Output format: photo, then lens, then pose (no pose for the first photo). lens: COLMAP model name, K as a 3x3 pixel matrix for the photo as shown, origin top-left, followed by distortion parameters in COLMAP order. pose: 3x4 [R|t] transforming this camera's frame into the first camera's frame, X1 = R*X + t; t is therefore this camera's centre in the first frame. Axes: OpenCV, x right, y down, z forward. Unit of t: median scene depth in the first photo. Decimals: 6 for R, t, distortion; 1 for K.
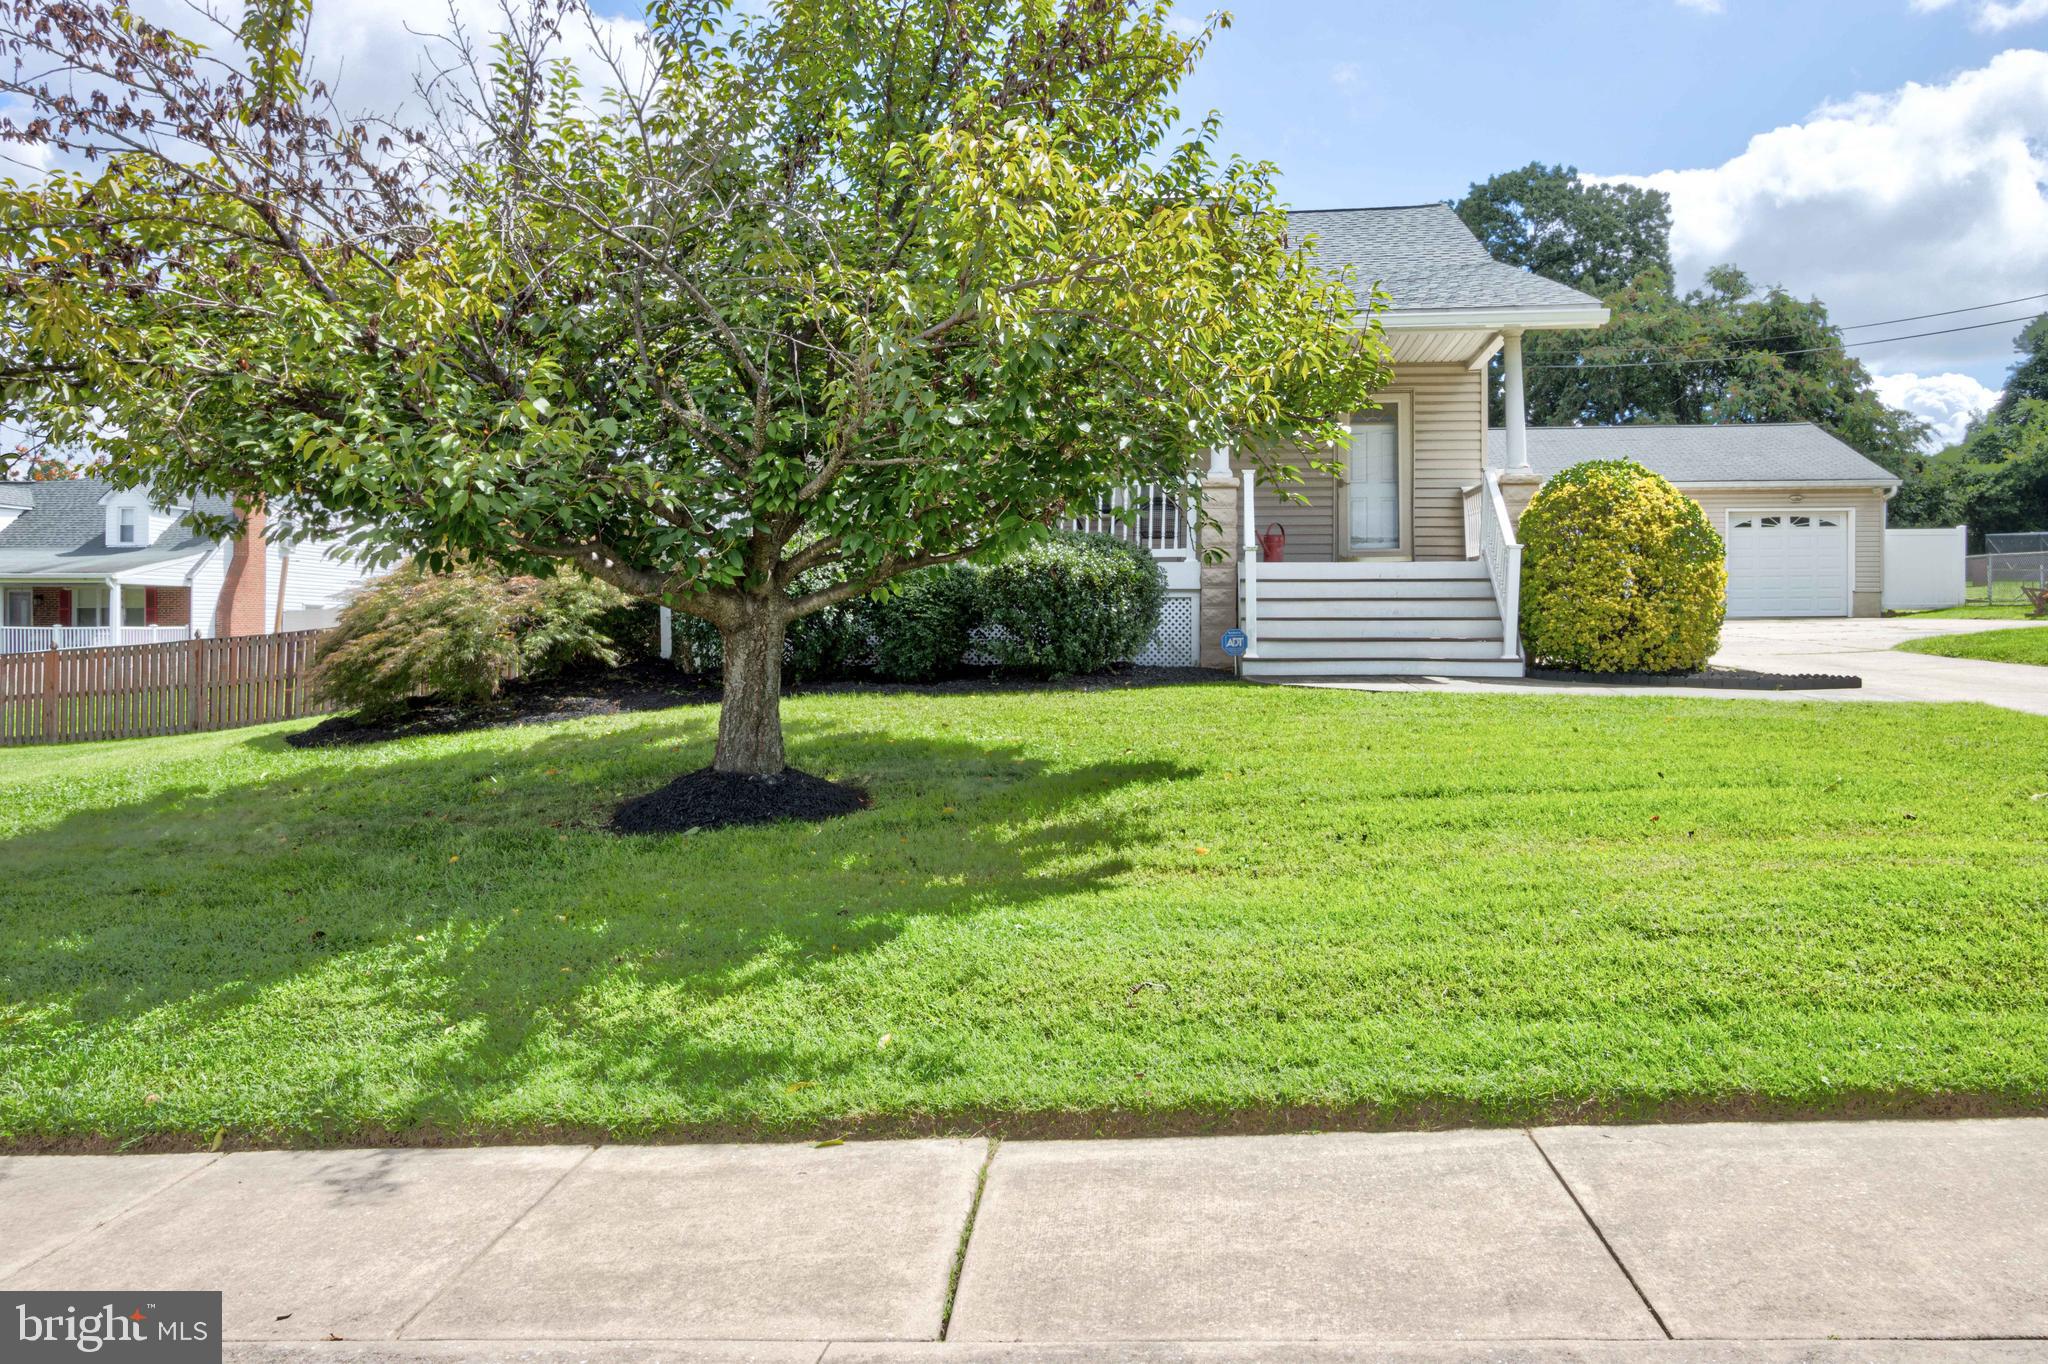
lens RADIAL K [[1441.3, 0, 1022.1], [0, 1441.3, 677.5], [0, 0, 1]] dist [-0.004792, 0.002788]
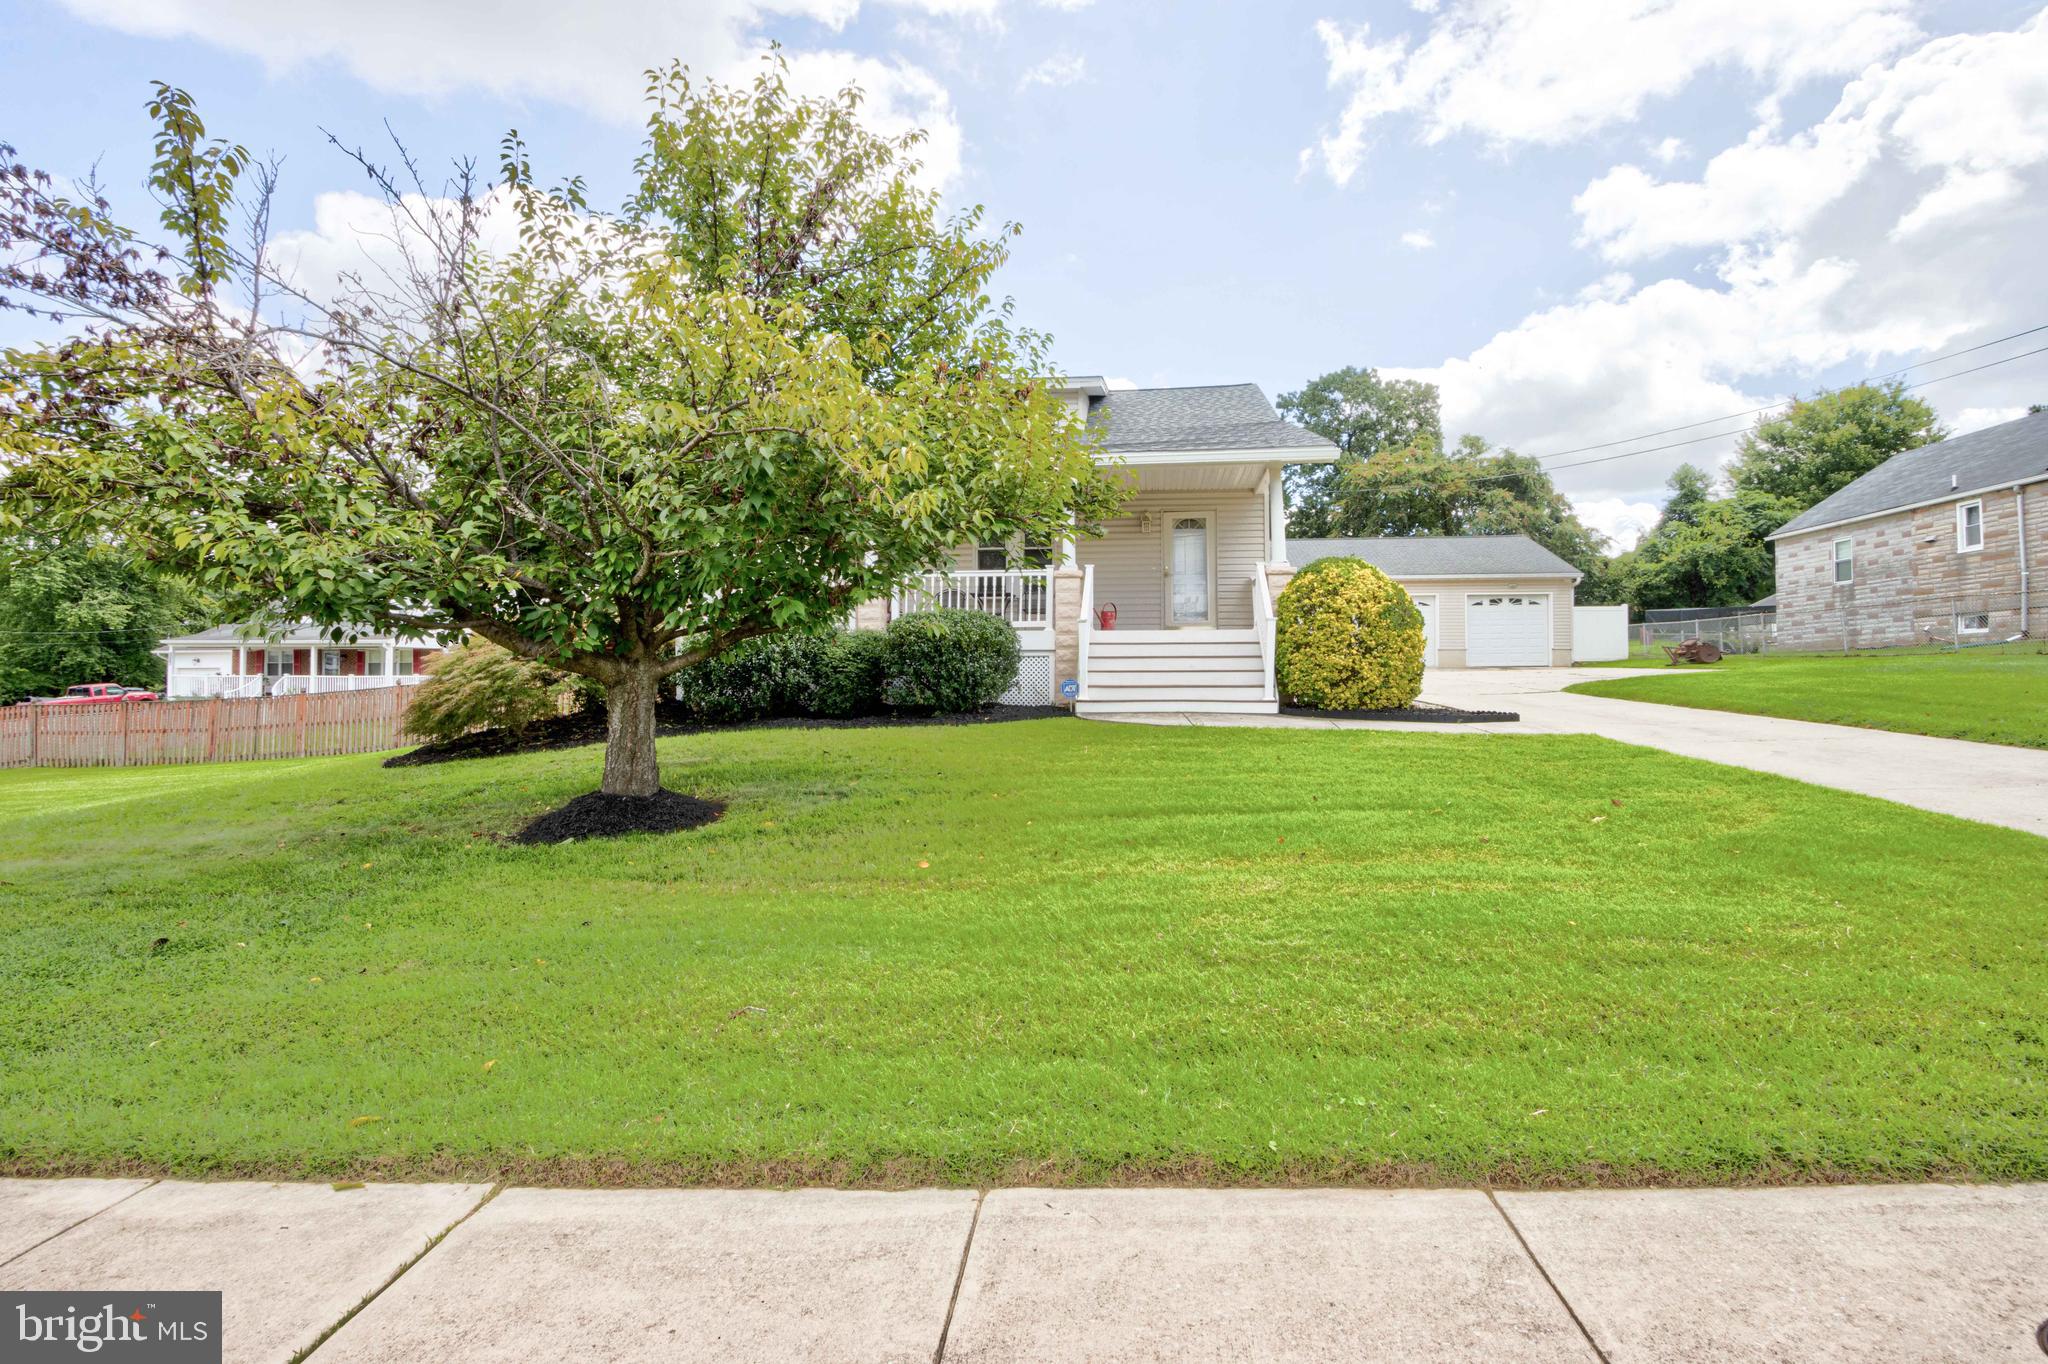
lens RADIAL K [[946.7, 0, 1023.7], [0, 946.7, 680.0], [0, 0, 1]] dist [-0.023341, 0.006431]
pose [[0.999975, -0.002593, -0.006629, 0.098355], [0.002413, 0.999634, -0.026959, -0.007468], [0.006697, 0.026942, 0.999615, 0.083797]]
